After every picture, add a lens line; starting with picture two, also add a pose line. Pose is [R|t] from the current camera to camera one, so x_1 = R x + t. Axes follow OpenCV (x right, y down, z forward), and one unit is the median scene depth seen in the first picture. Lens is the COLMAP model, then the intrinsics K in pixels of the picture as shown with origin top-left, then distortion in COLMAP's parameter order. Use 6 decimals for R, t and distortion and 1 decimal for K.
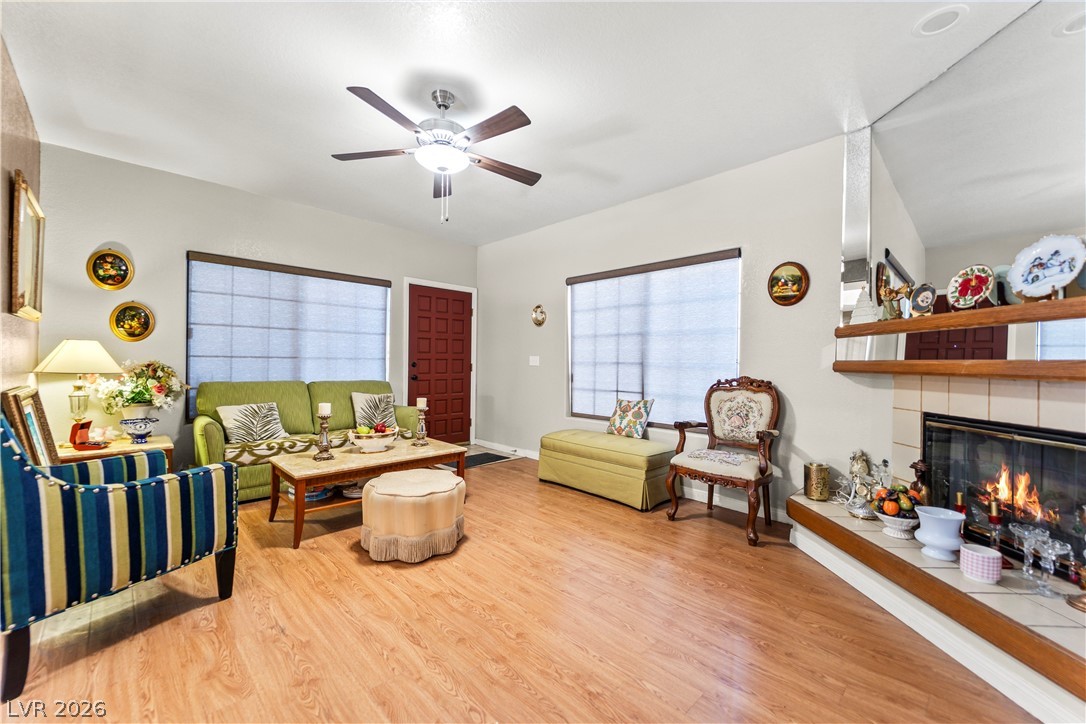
lens RADIAL K [[433.0, 0, 539.0], [0, 433.0, 357.6], [0, 0, 1]] dist [0.025416, -0.012071]
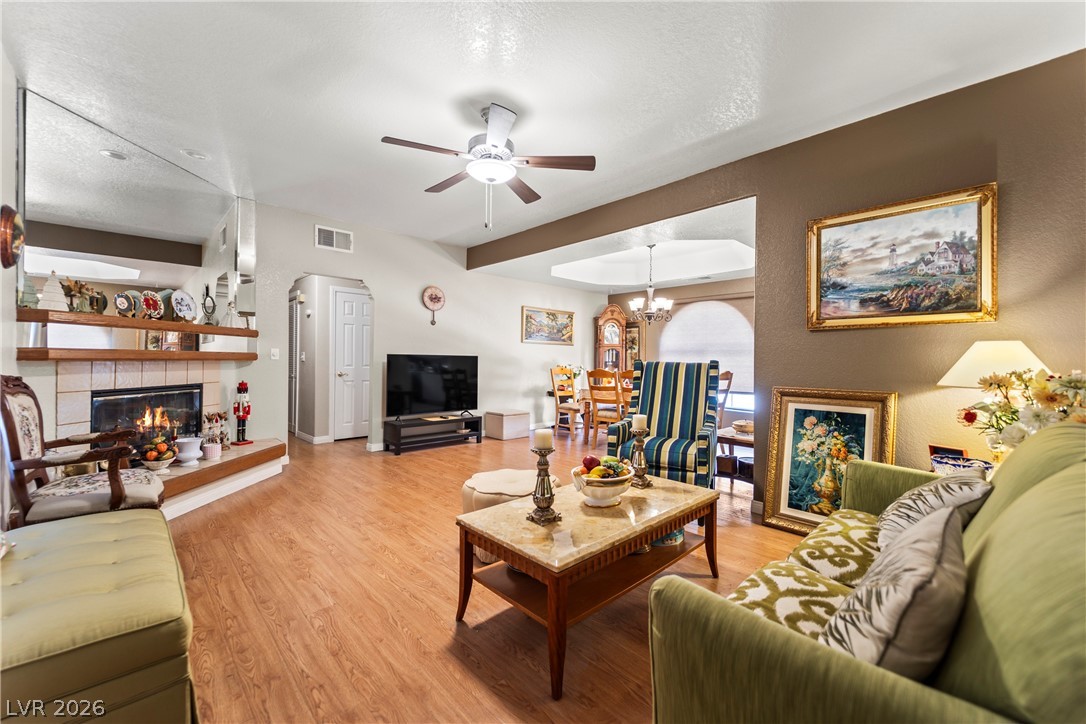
lens RADIAL K [[439.3, 0, 544.9], [0, 439.3, 366.1], [0, 0, 1]] dist [0.027826, -0.017701]
pose [[-0.999718, -0.023462, 0.003769, -0.397707], [-0.023447, 0.999717, 0.003900, 0.020994], [-0.003860, 0.003811, -0.999985, 2.248321]]
